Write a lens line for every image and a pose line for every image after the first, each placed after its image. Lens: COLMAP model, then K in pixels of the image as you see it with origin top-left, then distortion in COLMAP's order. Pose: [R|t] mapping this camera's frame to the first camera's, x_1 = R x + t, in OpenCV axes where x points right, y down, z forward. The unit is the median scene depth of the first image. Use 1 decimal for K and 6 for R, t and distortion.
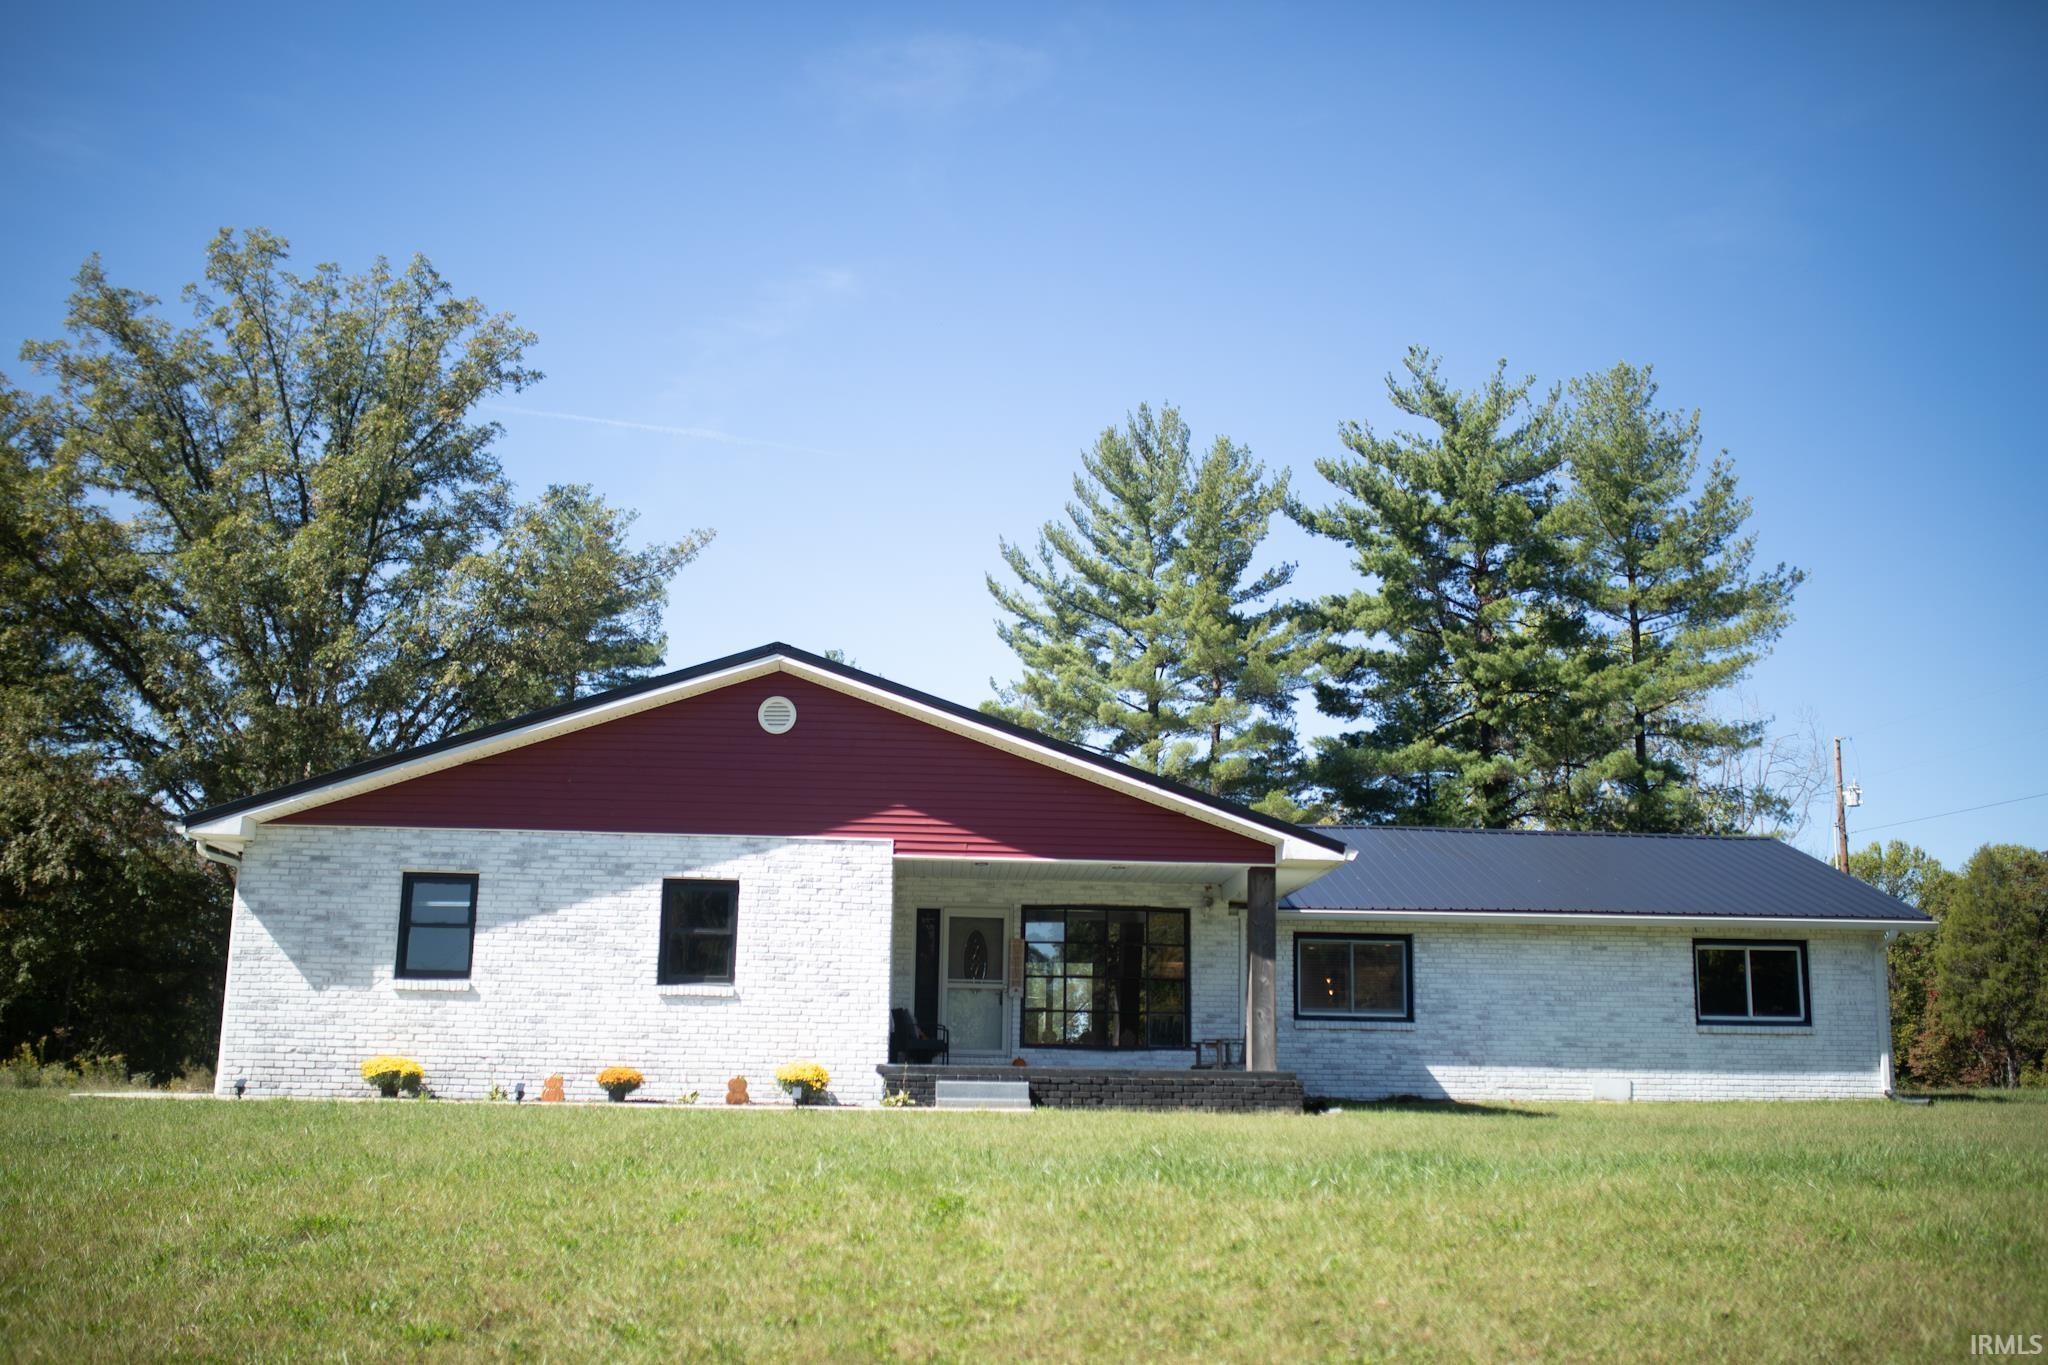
lens RADIAL K [[1943.2, 0, 1024.0], [0, 1943.2, 682.5], [0, 0, 1]] dist [-0.046742, 0.022483]
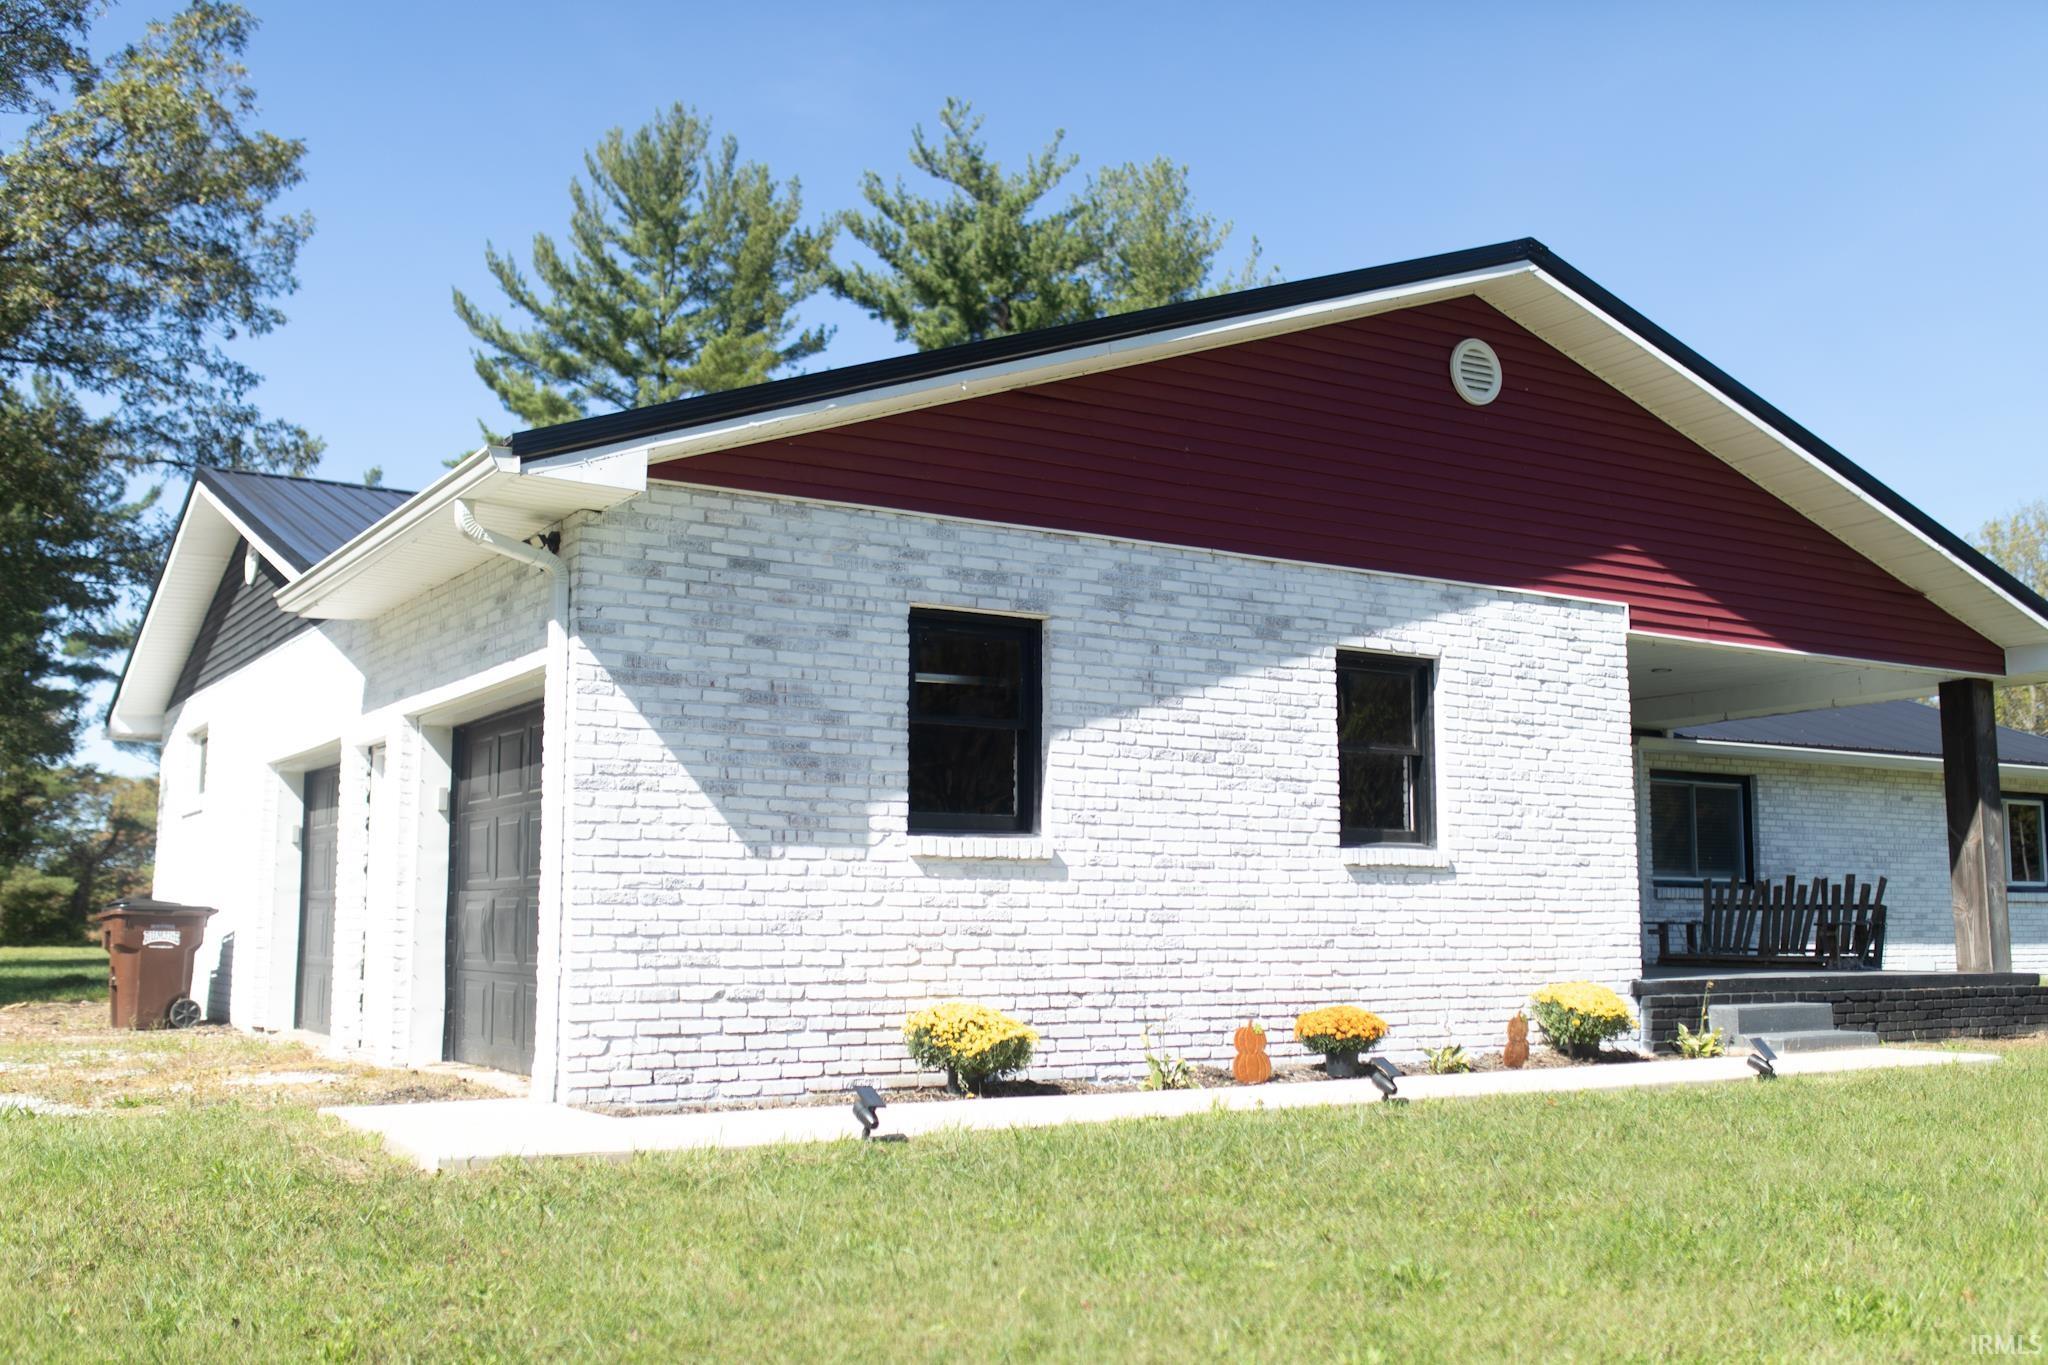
lens RADIAL K [[1927.2, 0, 1024.0], [0, 1927.2, 682.5], [0, 0, 1]] dist [-0.004485, 0.015051]
pose [[0.877171, 0.045398, 0.478027, -0.520765], [-0.087864, 0.993887, 0.066841, 0.083028], [-0.472071, -0.100632, 0.875798, 0.579157]]
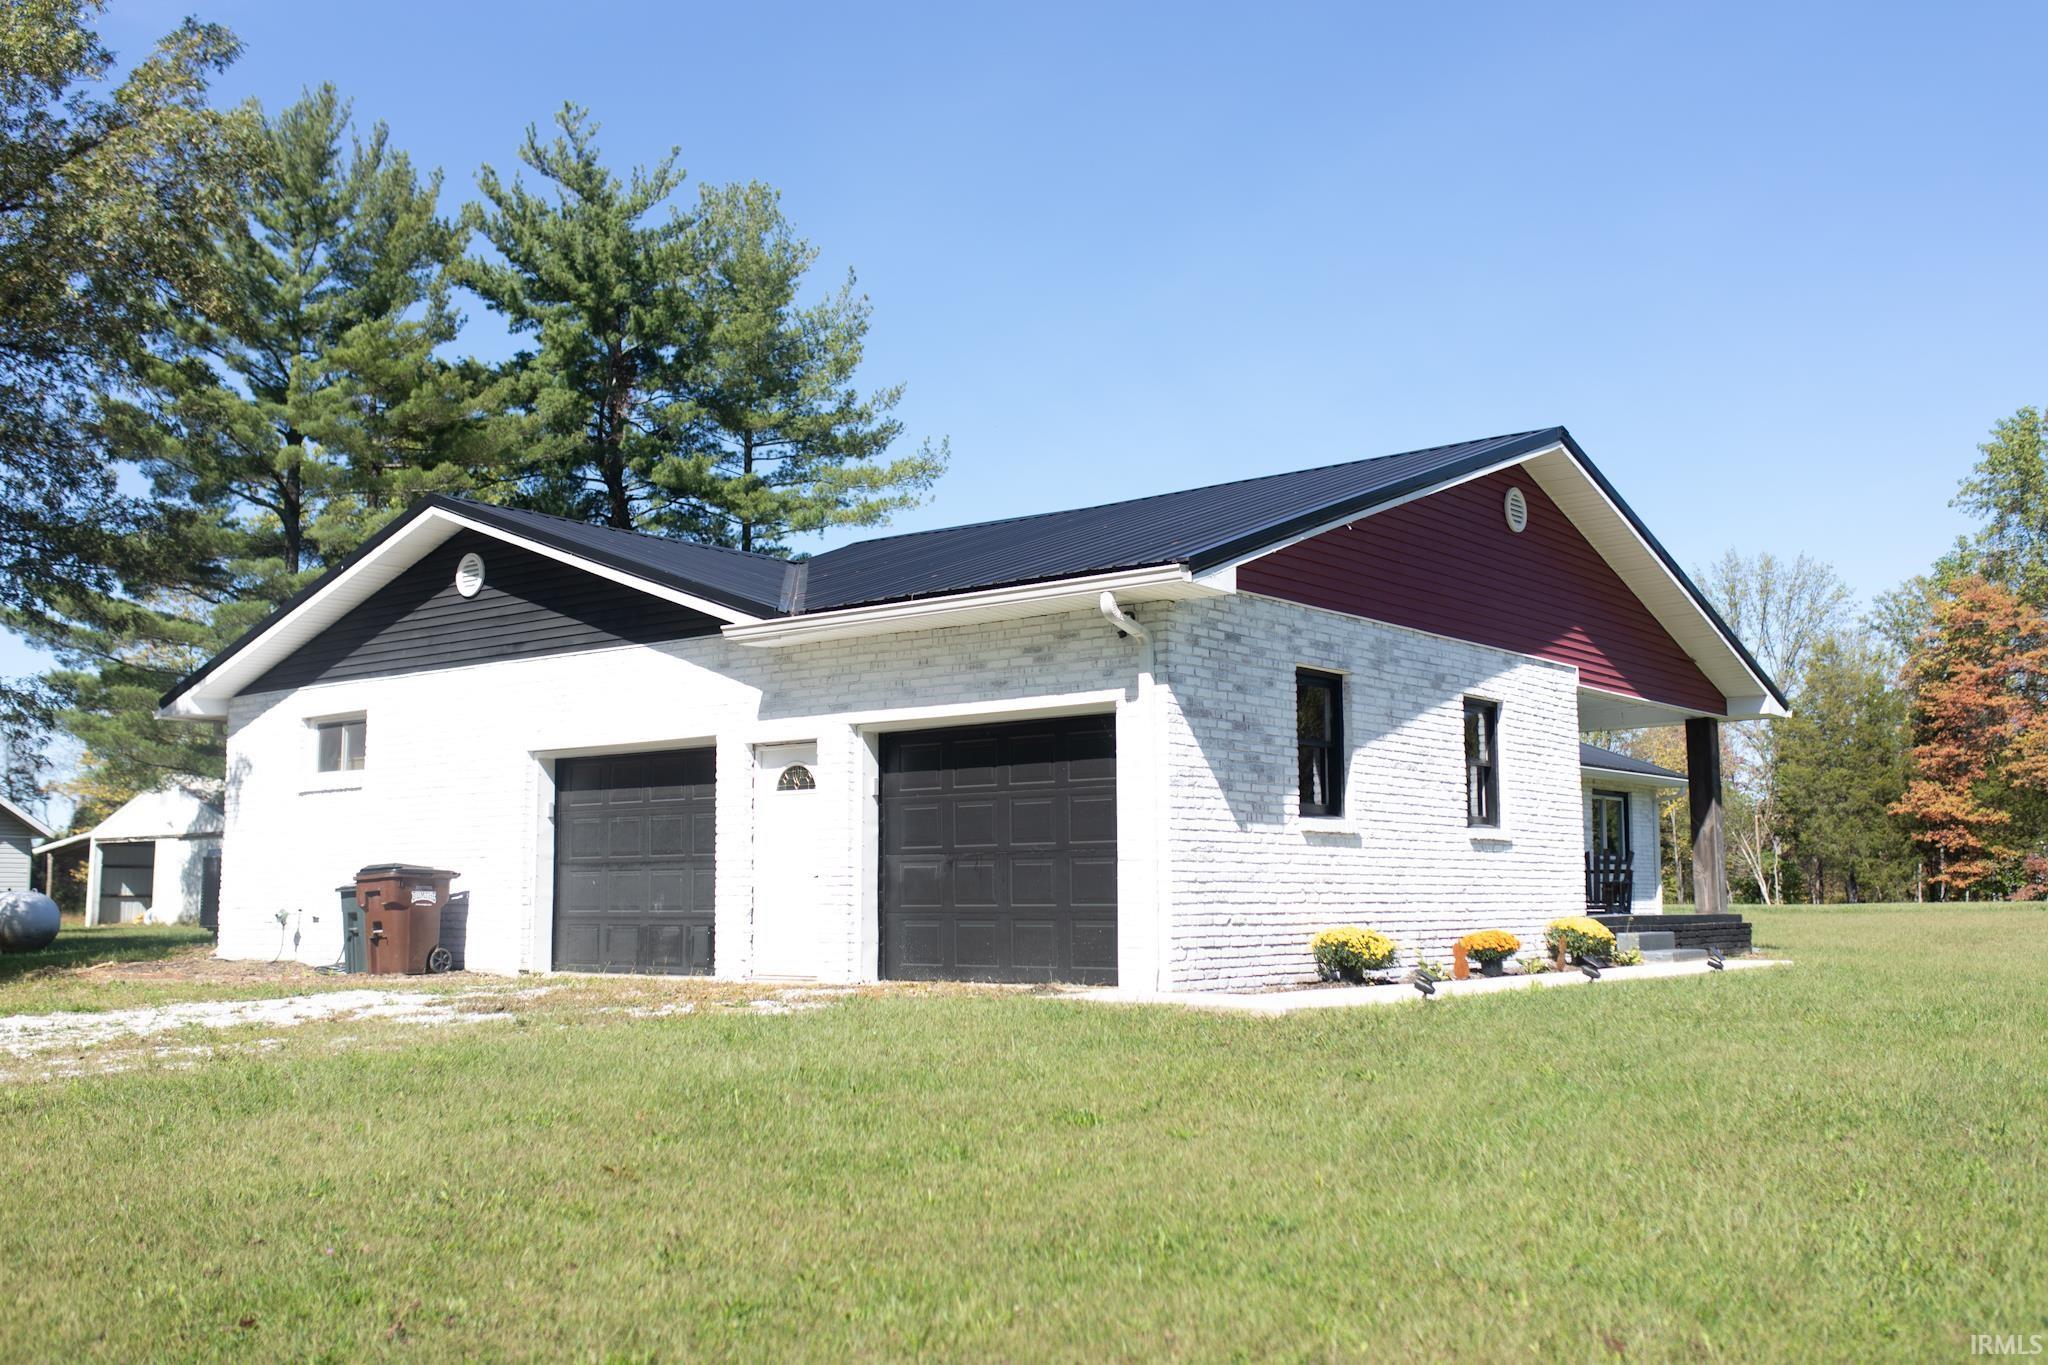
lens RADIAL K [[1927.2, 0, 1024.0], [0, 1927.2, 682.5], [0, 0, 1]] dist [-0.004485, 0.015051]
pose [[0.670295, 0.065801, 0.739171, -0.908912], [-0.139738, 0.989434, 0.038637, 0.091049], [-0.728819, -0.129189, 0.672408, 0.601047]]
